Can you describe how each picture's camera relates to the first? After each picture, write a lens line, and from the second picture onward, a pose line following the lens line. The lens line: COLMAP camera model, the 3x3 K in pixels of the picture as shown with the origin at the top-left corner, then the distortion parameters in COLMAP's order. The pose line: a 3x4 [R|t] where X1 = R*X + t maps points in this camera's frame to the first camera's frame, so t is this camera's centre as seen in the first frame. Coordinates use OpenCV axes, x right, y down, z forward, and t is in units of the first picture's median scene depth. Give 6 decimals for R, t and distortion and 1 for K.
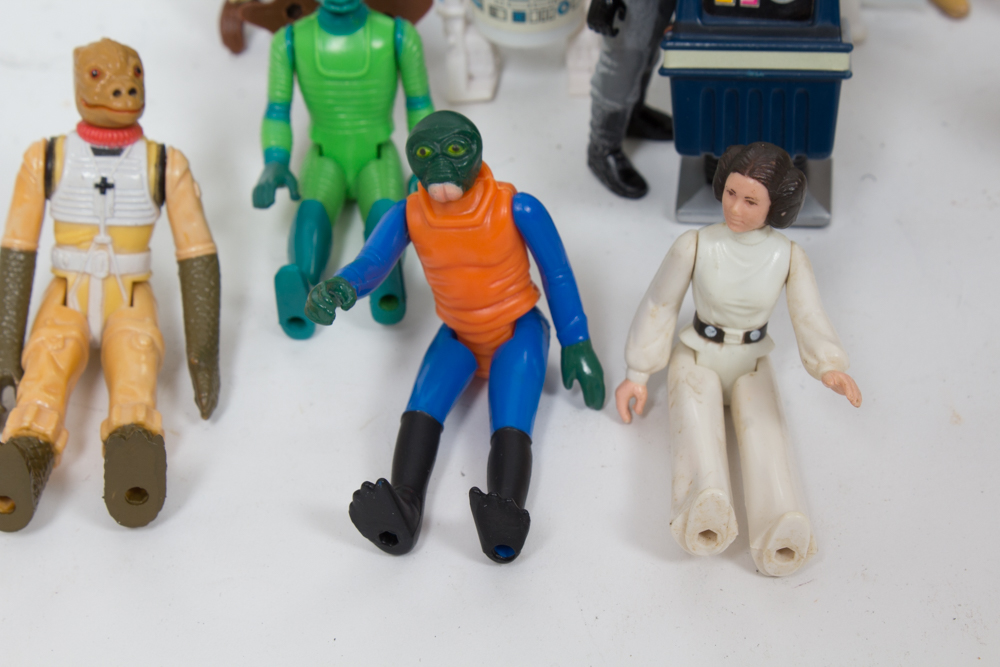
lens RADIAL K [[2434.3, 0, 498.5], [0, 2434.3, 331.7], [0, 0, 1]] dist [0.060327, 0.000000]
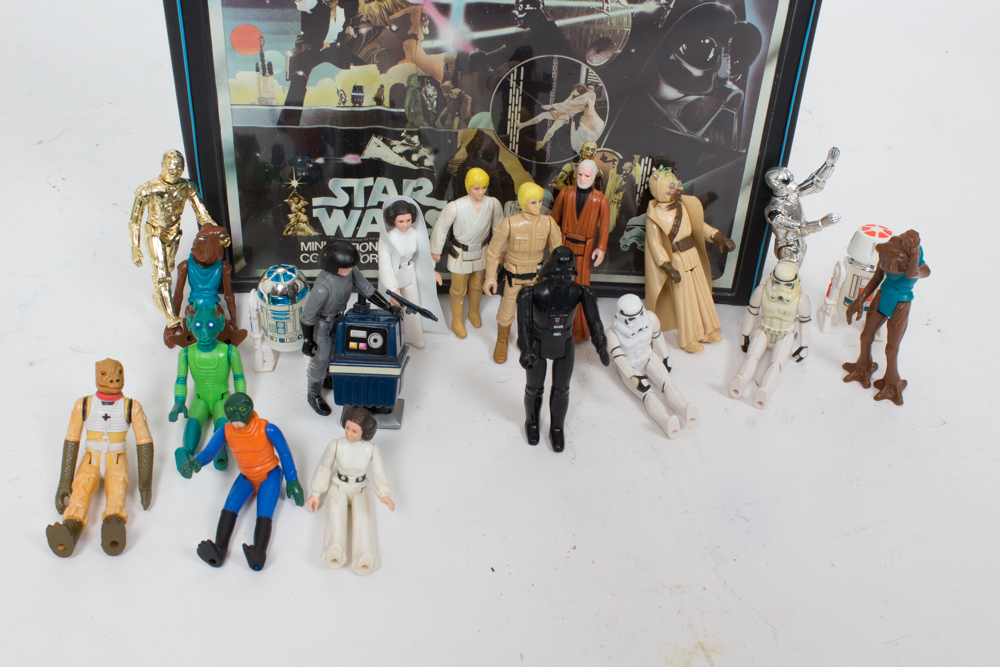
lens RADIAL K [[1170.3, 0, 500.7], [0, 1170.3, 336.7], [0, 0, 1]] dist [-0.072705, 0.000000]
pose [[0.992135, 0.012514, 0.124542, 0.094268], [-0.006931, 0.998956, -0.045160, -0.092451], [-0.124977, 0.043942, 0.991186, -0.250096]]
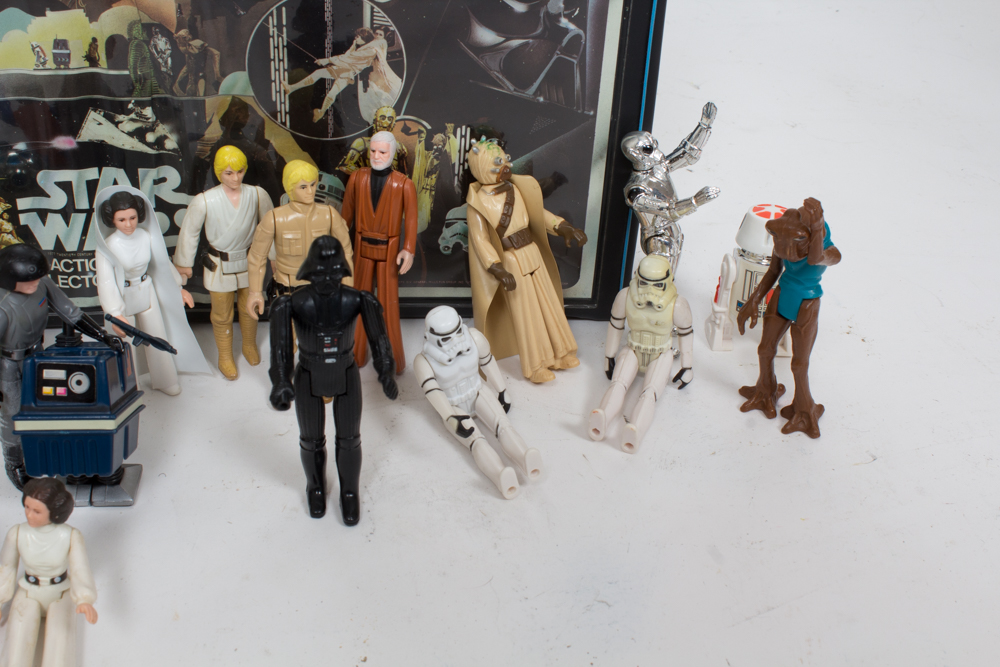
lens RADIAL K [[1305.0, 0, 496.9], [0, 1305.0, 330.6], [0, 0, 1]] dist [-0.045098, 0.000000]
pose [[0.980558, -0.026965, 0.194367, 0.237855], [0.046468, 0.994248, -0.096493, -0.073013], [-0.190647, 0.103649, 0.976171, -0.026283]]
